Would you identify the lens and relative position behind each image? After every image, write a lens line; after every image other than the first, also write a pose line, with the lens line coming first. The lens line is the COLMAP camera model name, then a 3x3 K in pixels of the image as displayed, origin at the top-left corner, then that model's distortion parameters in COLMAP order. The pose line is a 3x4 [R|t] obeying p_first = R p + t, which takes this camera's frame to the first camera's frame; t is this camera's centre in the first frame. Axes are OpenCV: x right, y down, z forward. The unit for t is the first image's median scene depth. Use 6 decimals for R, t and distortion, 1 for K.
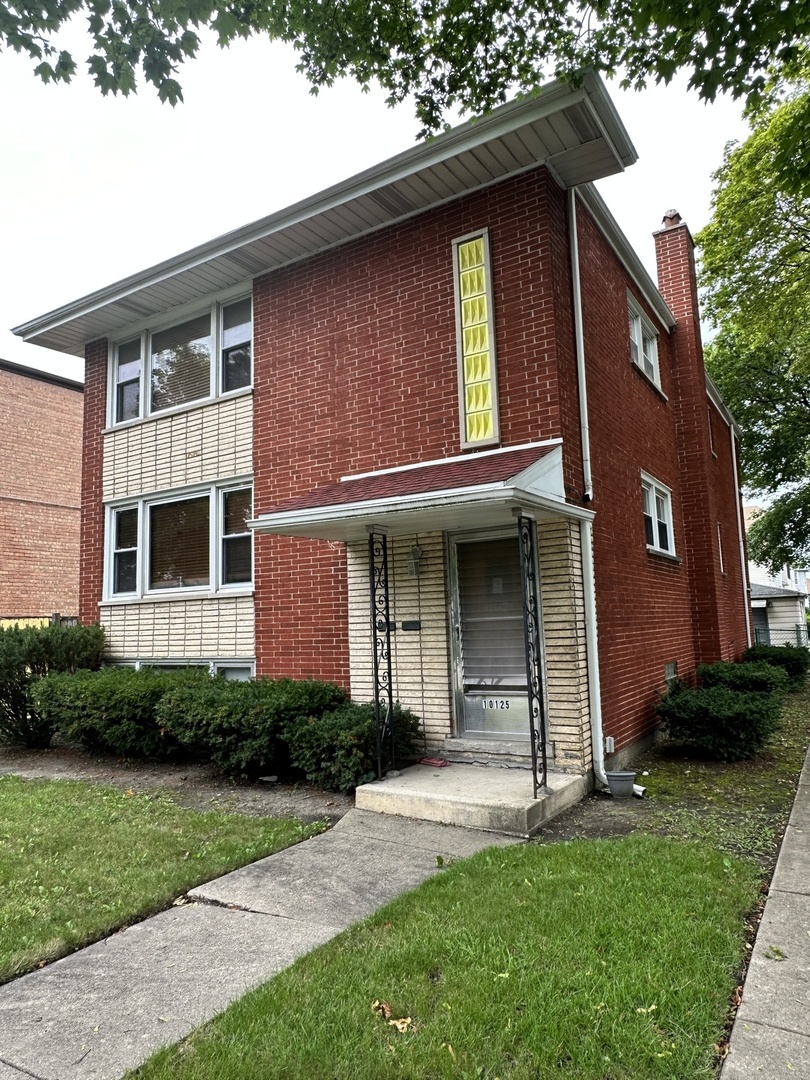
lens RADIAL K [[704.6, 0, 405.0], [0, 704.6, 540.0], [0, 0, 1]] dist [0.001078, -0.000652]
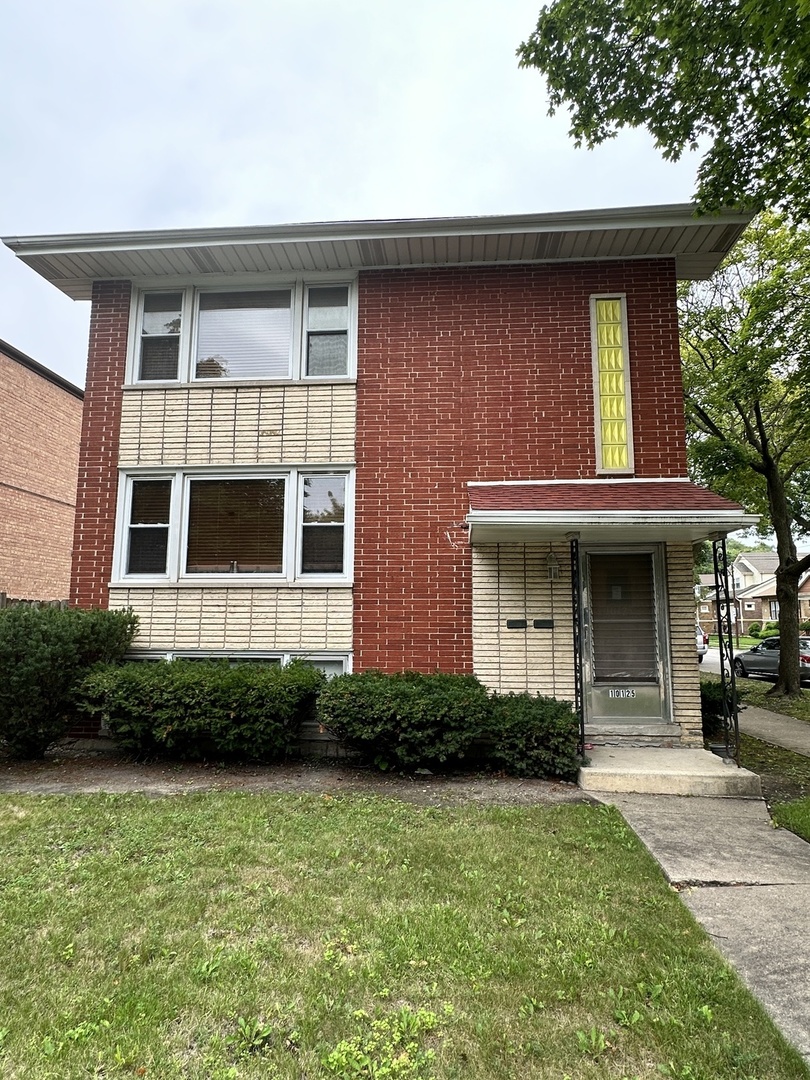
lens RADIAL K [[628.6, 0, 405.0], [0, 628.6, 540.0], [0, 0, 1]] dist [-0.001425, 0.000385]
pose [[0.883341, 0.097029, 0.458578, -0.600451], [-0.088488, 0.995268, -0.040136, 0.044772], [-0.460302, -0.005125, 0.887747, 0.202025]]
